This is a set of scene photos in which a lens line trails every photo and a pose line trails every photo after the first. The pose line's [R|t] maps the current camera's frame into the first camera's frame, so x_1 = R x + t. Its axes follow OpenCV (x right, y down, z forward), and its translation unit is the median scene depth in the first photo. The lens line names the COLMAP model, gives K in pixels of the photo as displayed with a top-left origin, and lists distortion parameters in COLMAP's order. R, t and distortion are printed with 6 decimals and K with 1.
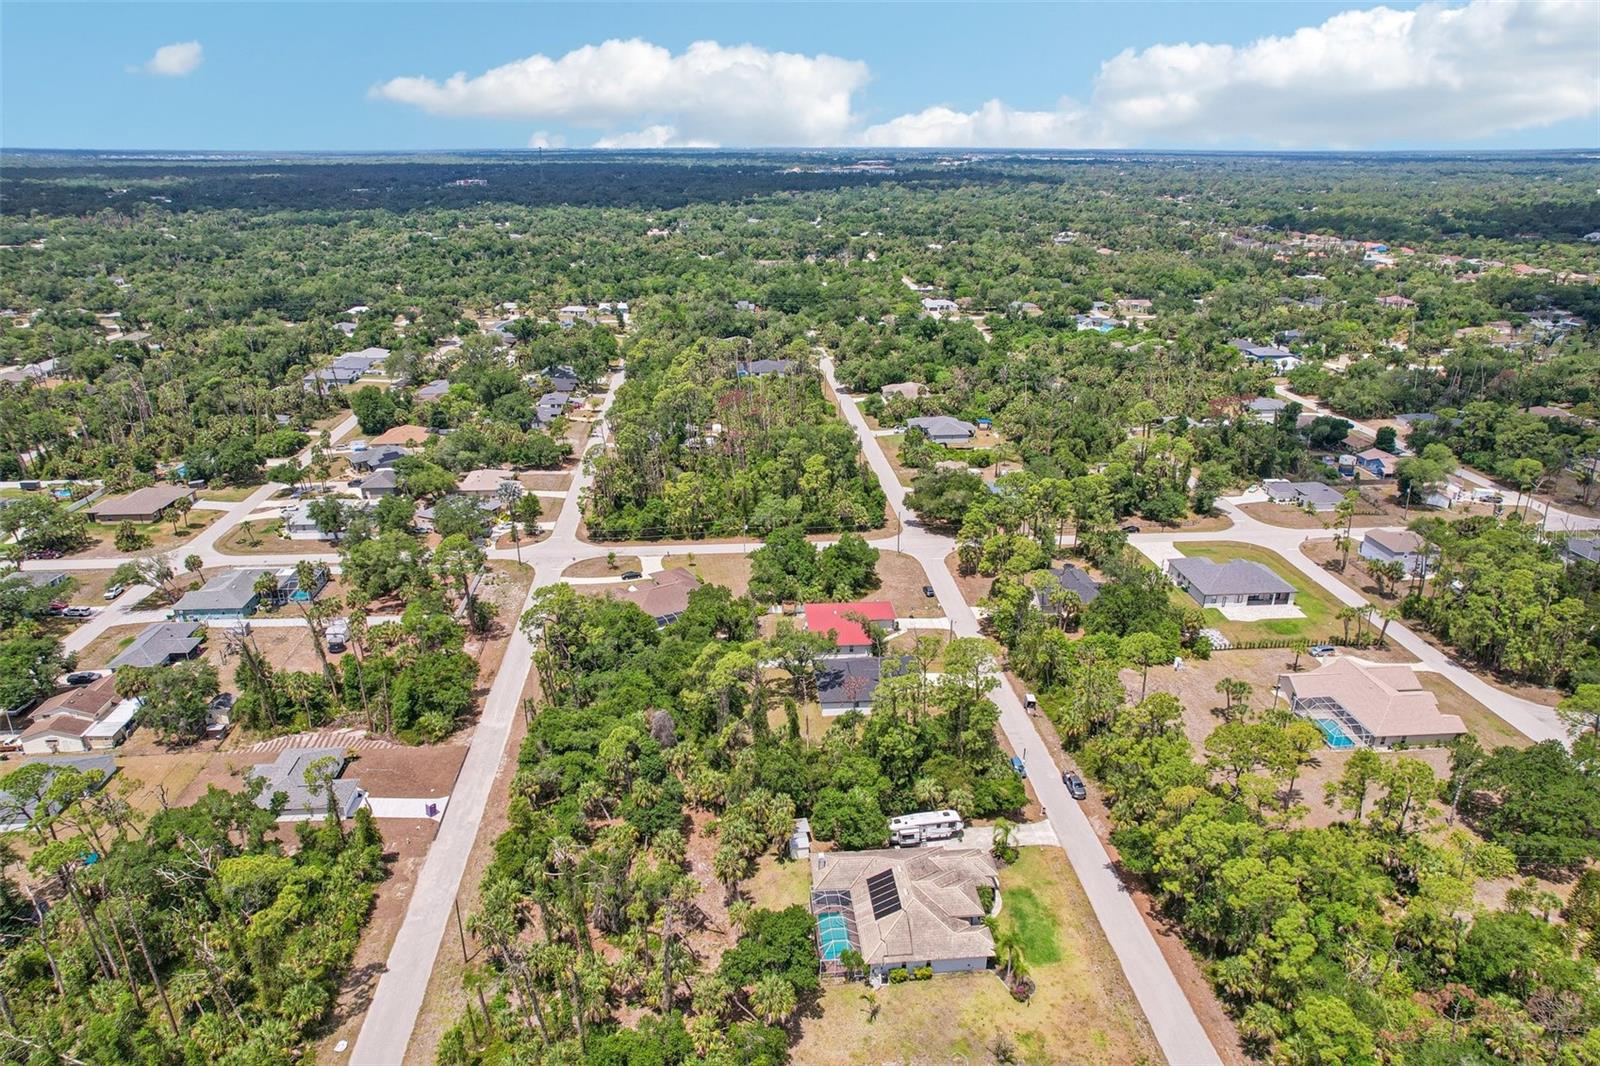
lens RADIAL K [[1030.6, 0, 814.2], [0, 1030.6, 533.9], [0, 0, 1]] dist [-0.066124, -0.001113]
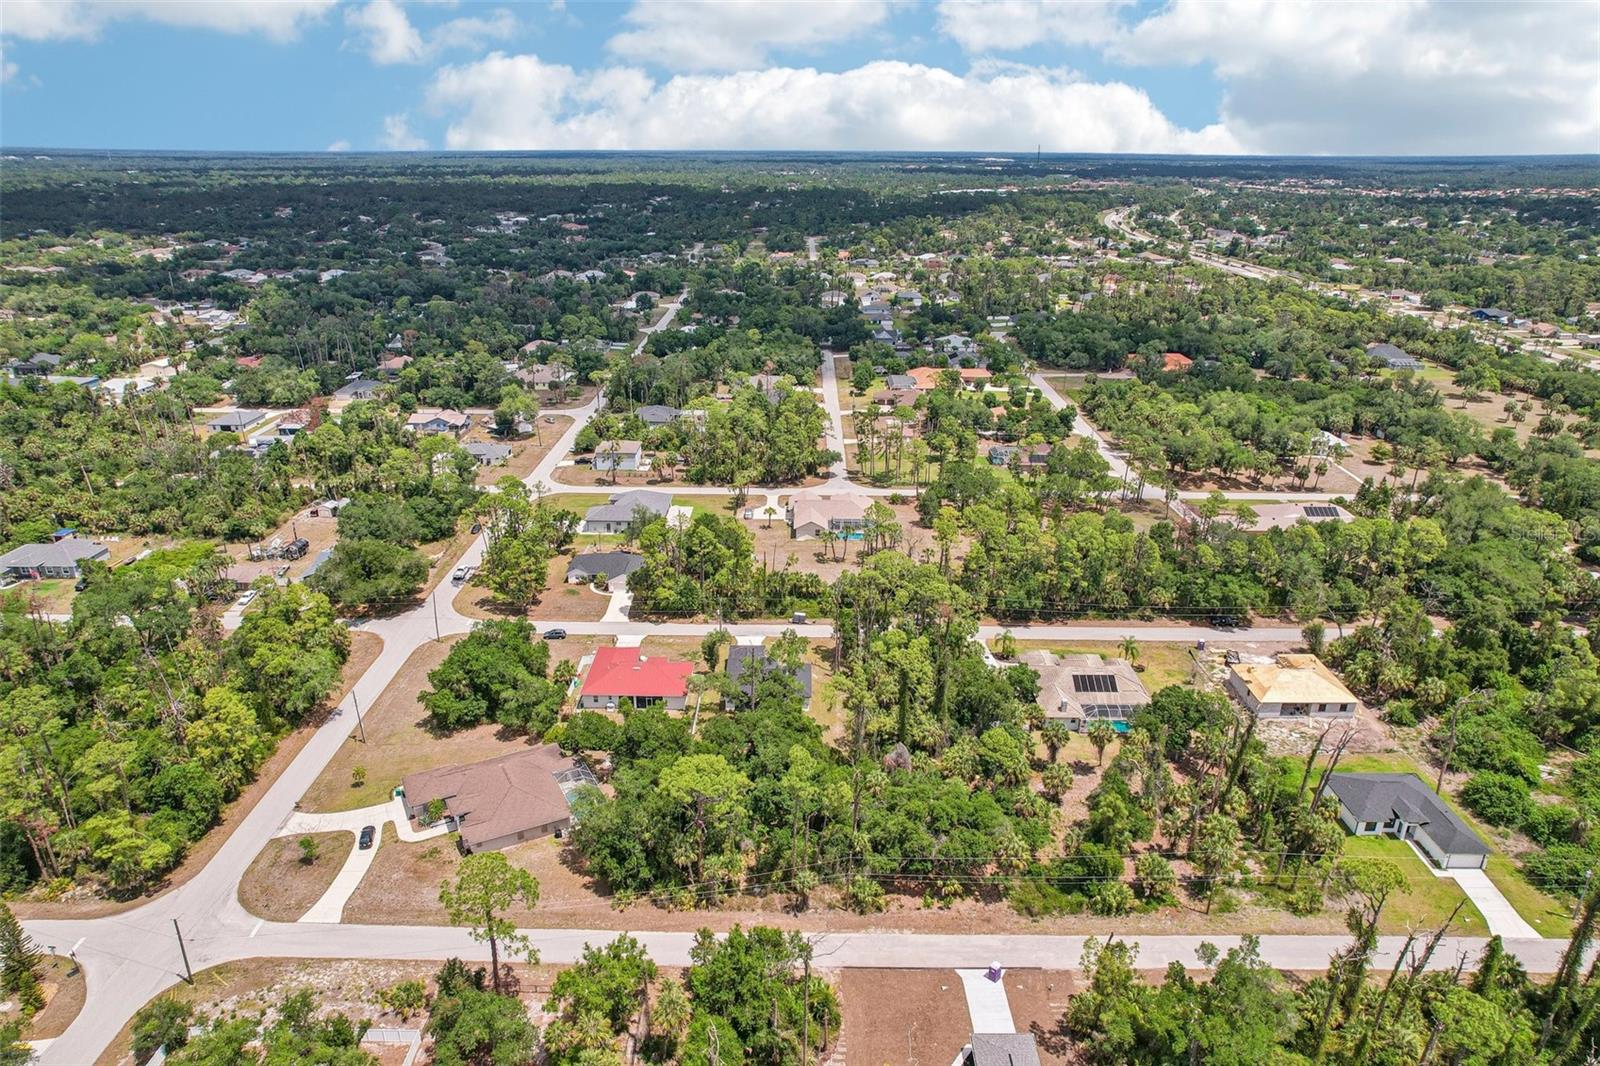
lens RADIAL K [[986.2, 0, 800.0], [0, 986.2, 533.0], [0, 0, 1]] dist [-0.067027, 0.001288]
pose [[0.089980, -0.363532, 0.927226, -0.790898], [0.338531, 0.886733, 0.314804, -0.276183], [-0.936643, 0.285568, 0.202855, 0.719652]]
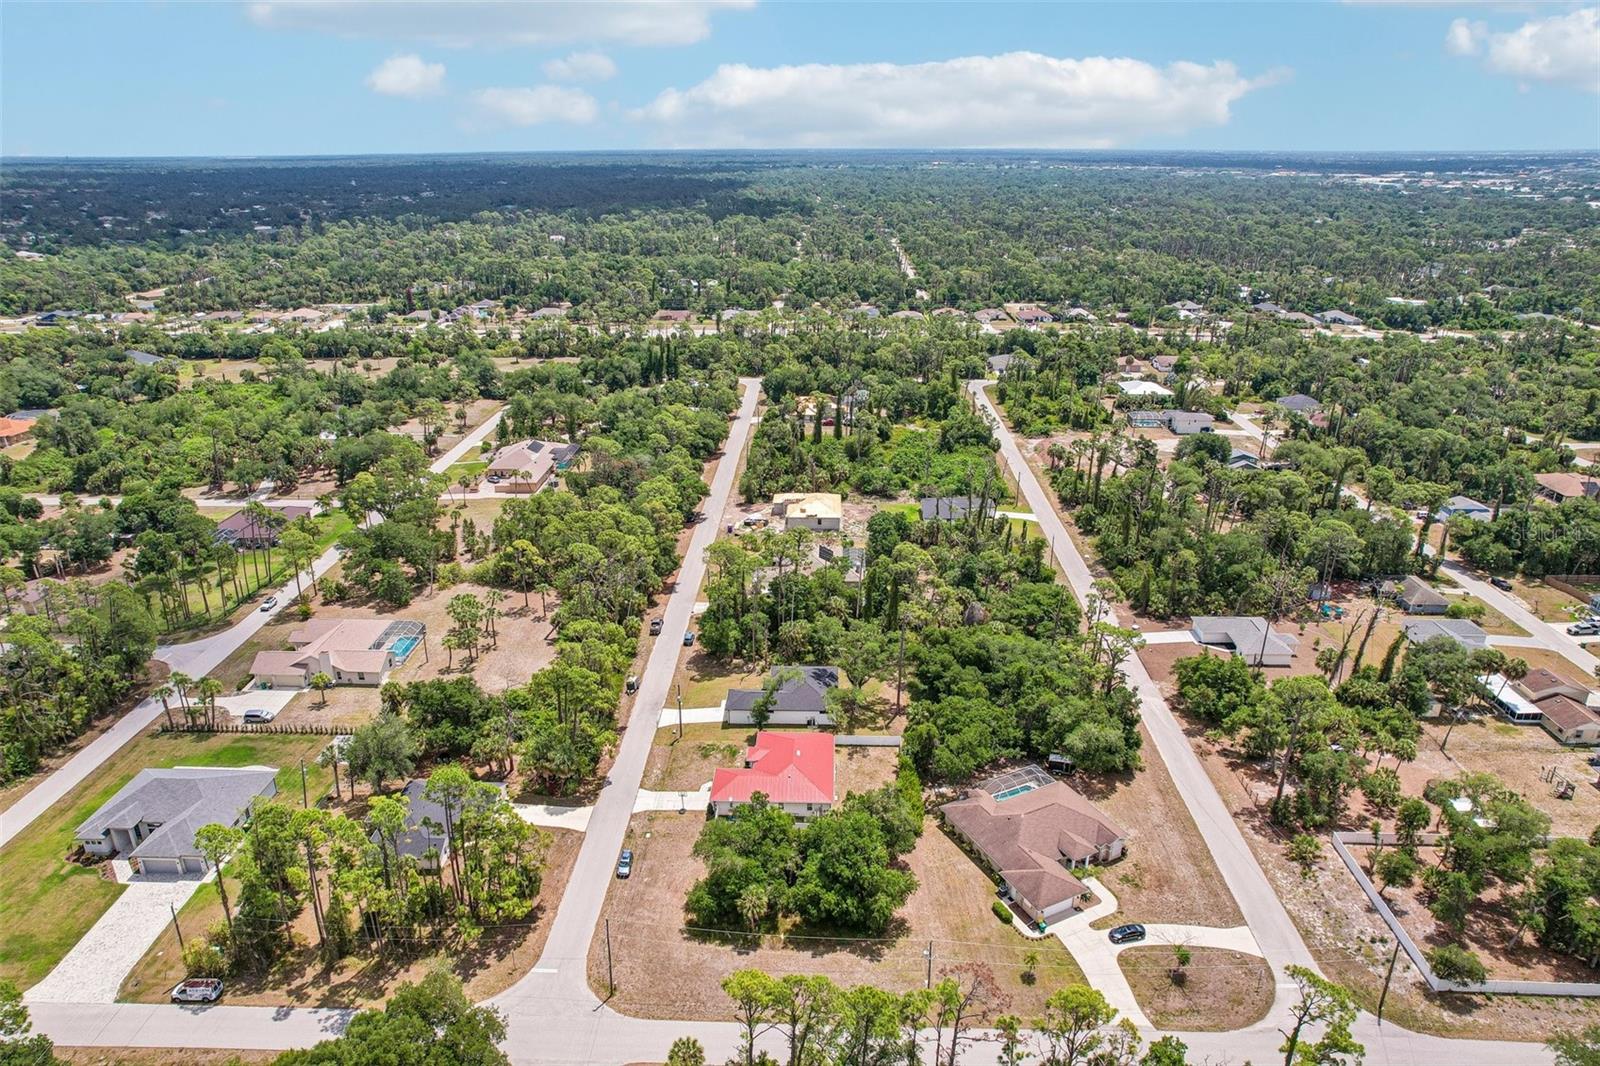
lens RADIAL K [[986.2, 0, 800.0], [0, 986.2, 533.0], [0, 0, 1]] dist [-0.067027, 0.001288]
pose [[-0.991119, -0.046907, 0.124430, -0.076607], [0.048547, 0.743497, 0.666975, -0.590959], [-0.123799, 0.667092, -0.734617, 1.563326]]
